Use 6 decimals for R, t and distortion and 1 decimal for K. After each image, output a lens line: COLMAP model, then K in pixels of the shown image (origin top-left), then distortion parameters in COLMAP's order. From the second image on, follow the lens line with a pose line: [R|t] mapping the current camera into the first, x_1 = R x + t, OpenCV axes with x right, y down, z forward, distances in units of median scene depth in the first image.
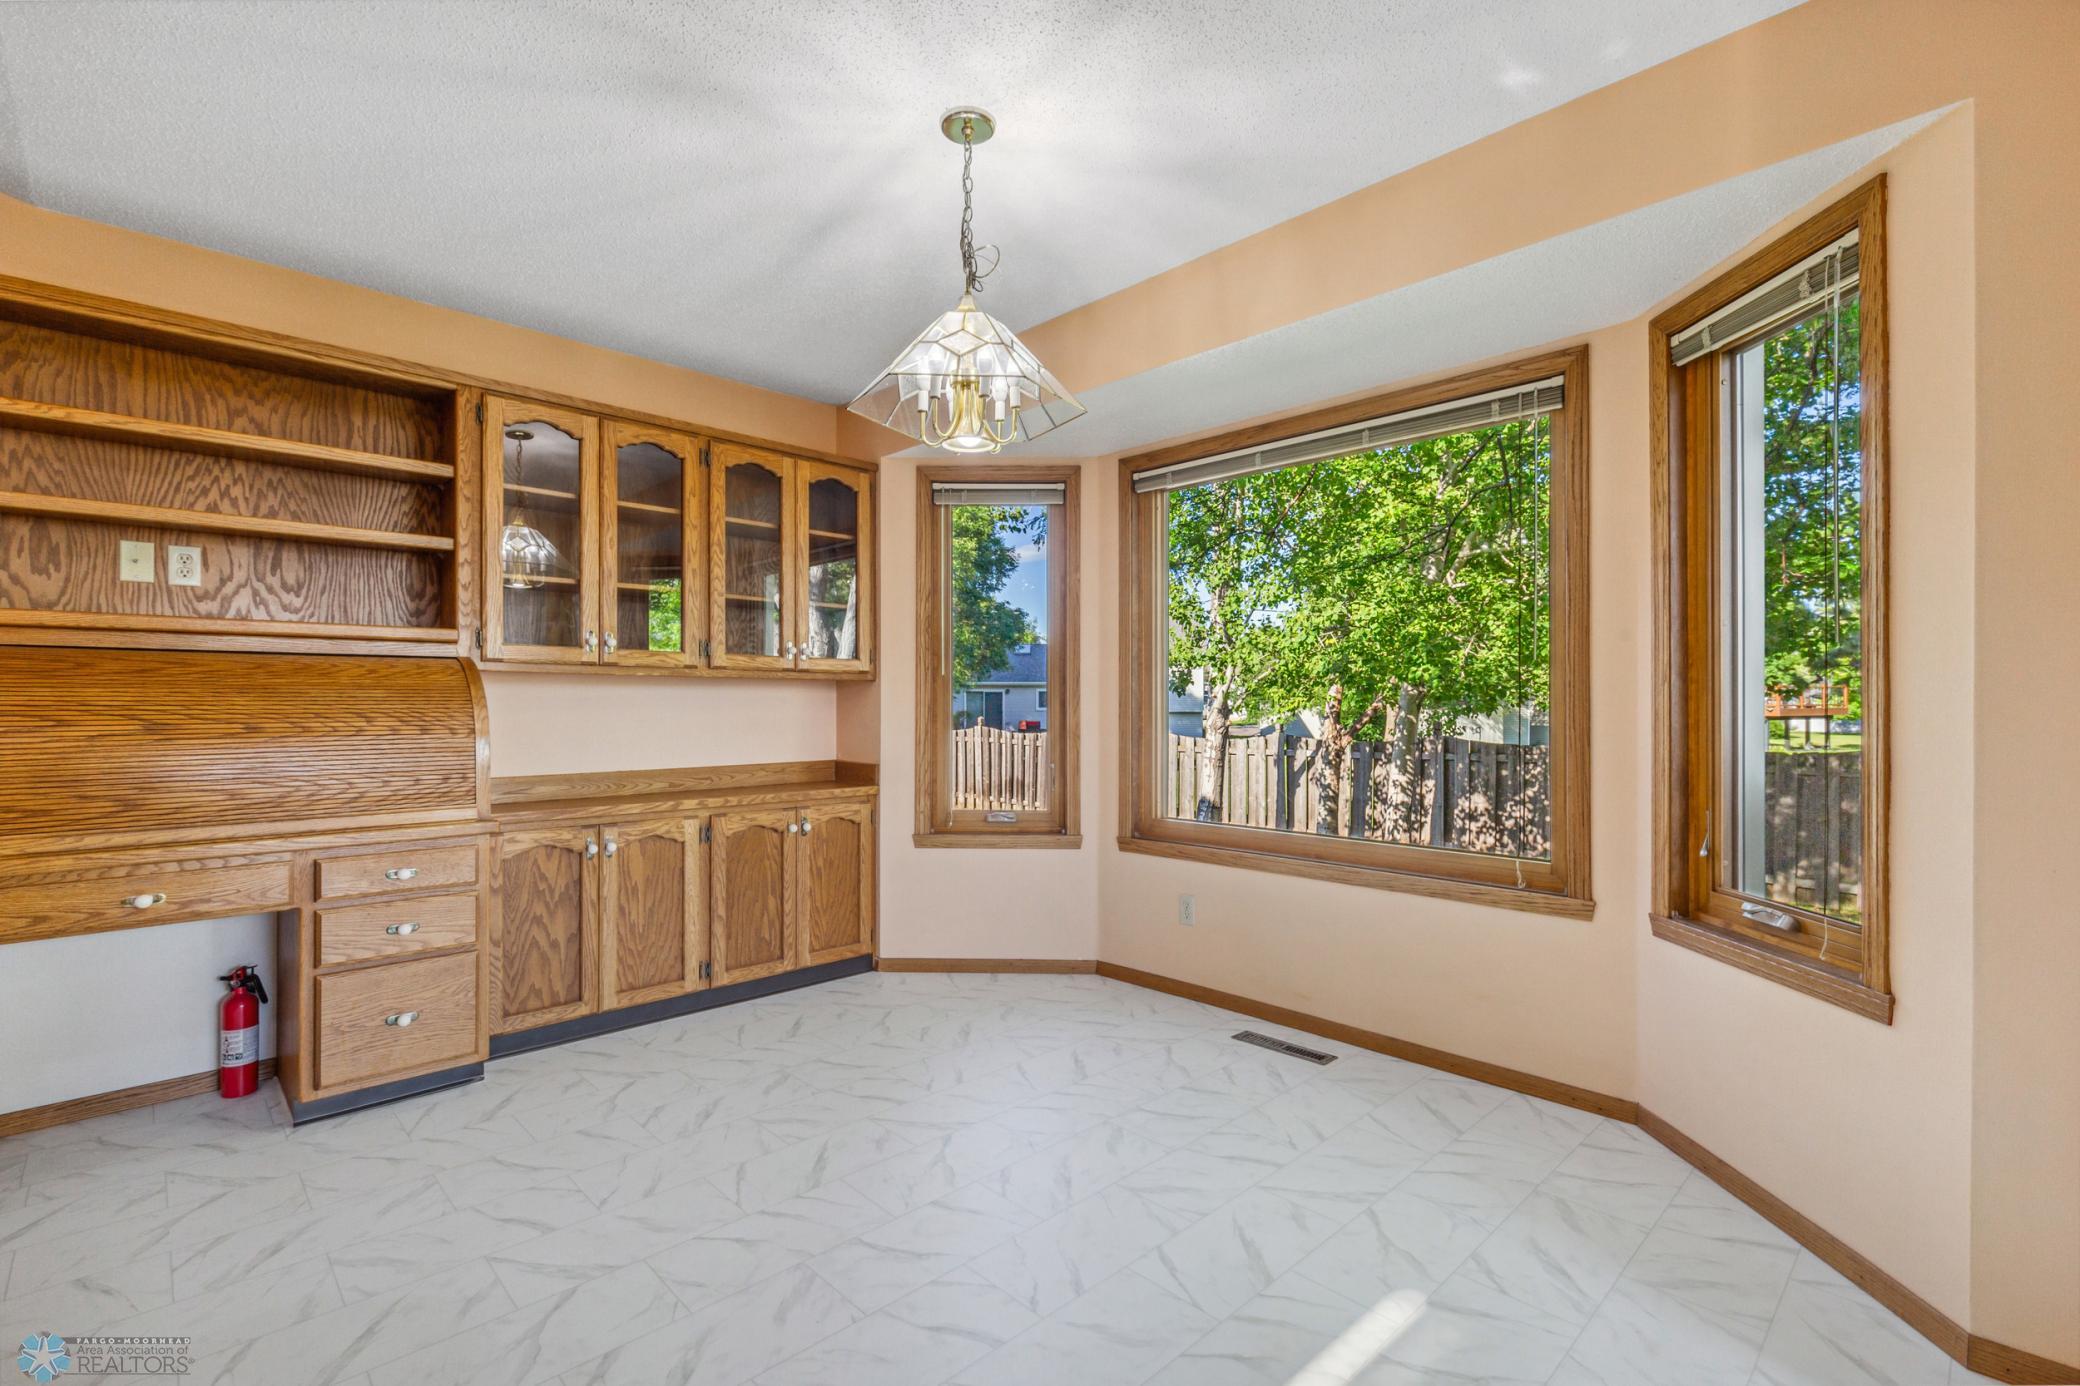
lens RADIAL K [[946.5, 0, 1045.7], [0, 946.5, 697.0], [0, 0, 1]] dist [0.012958, 0.001032]
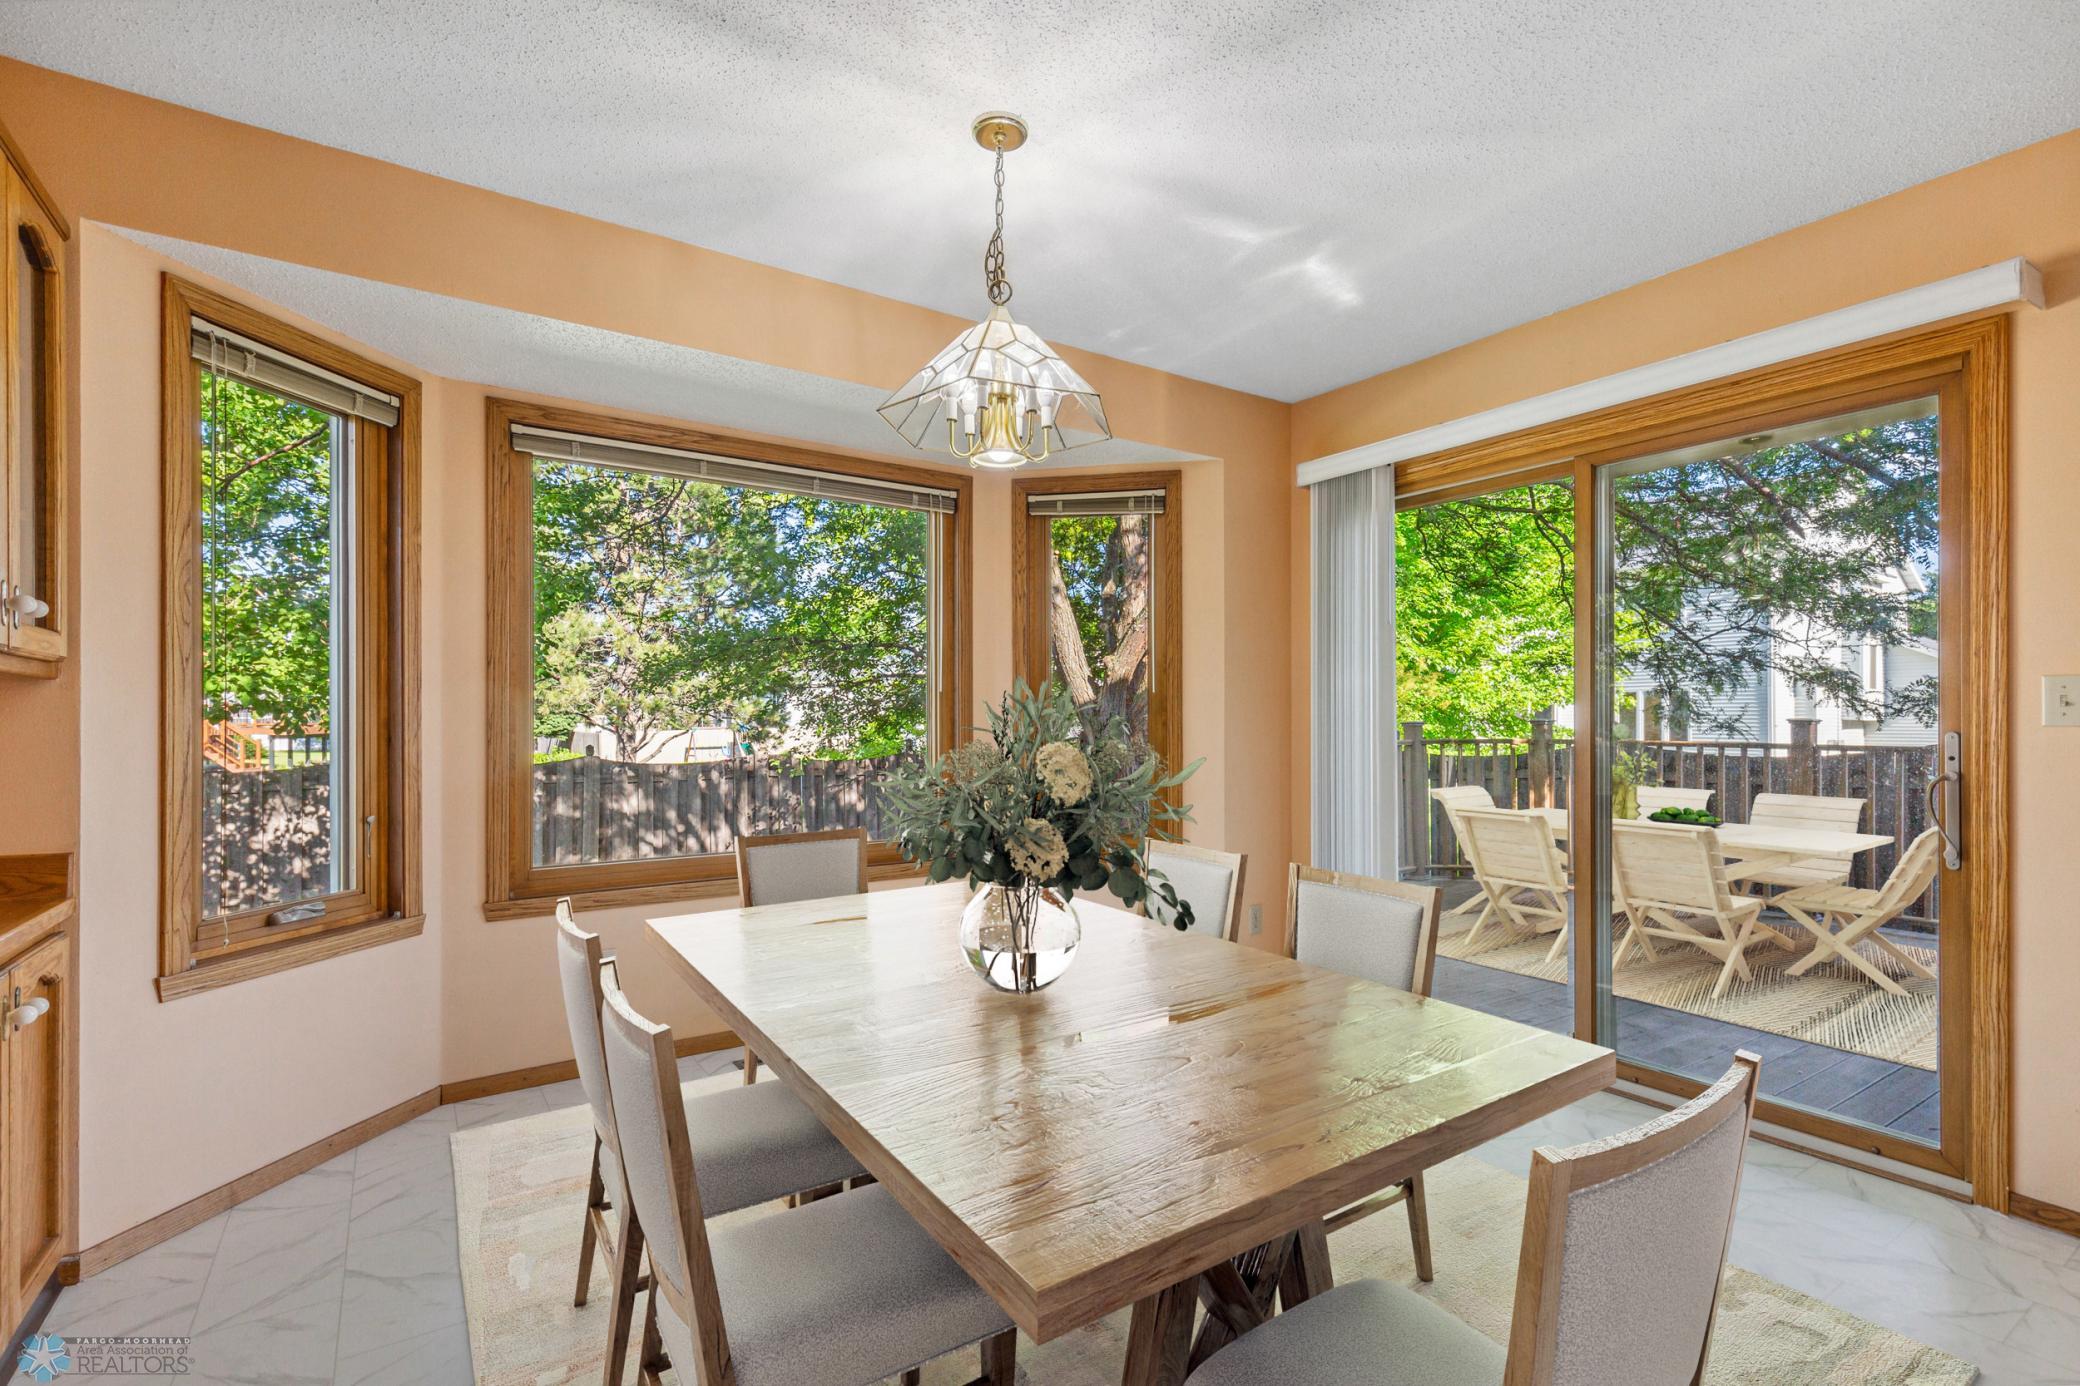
lens RADIAL K [[946.5, 0, 1033.1], [0, 946.5, 710.8], [0, 0, 1]] dist [0.012958, 0.001032]
pose [[0.186475, 0.011777, 0.982389, -0.727663], [-0.002861, 0.999930, -0.011444, 0.005372], [-0.982456, -0.000676, 0.186495, 0.552424]]
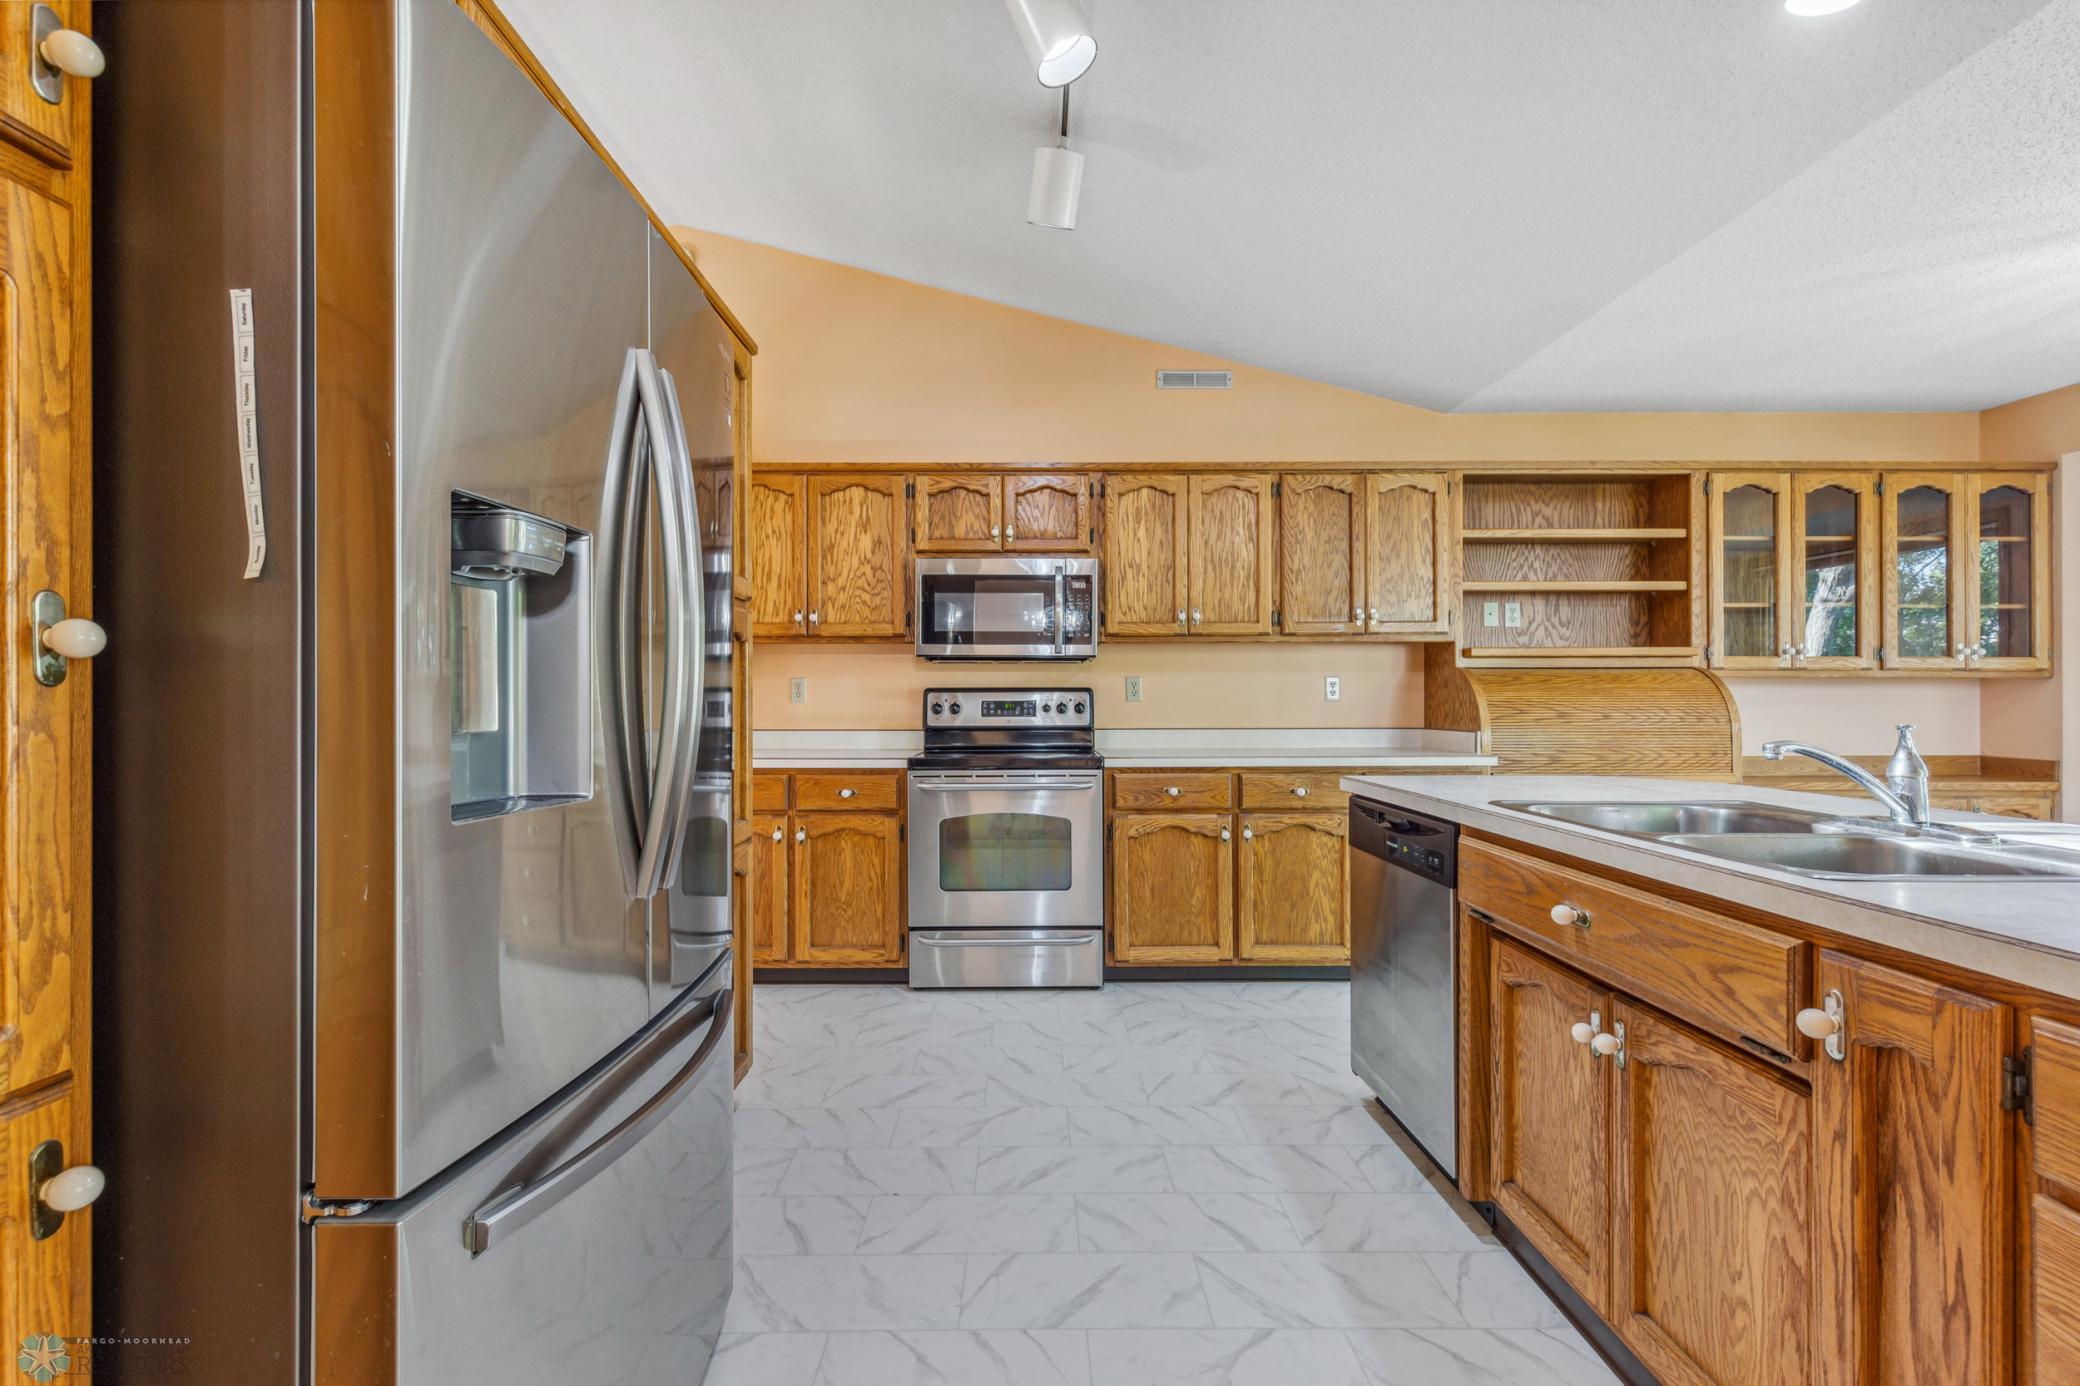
lens RADIAL K [[946.5, 0, 1039.9], [0, 946.5, 697.0], [0, 0, 1]] dist [0.012958, 0.001032]
pose [[0.727907, -0.001764, -0.685674, -0.337873], [0.005213, 0.999982, 0.002962, -0.006872], [0.685656, -0.005730, 0.727903, -0.620119]]
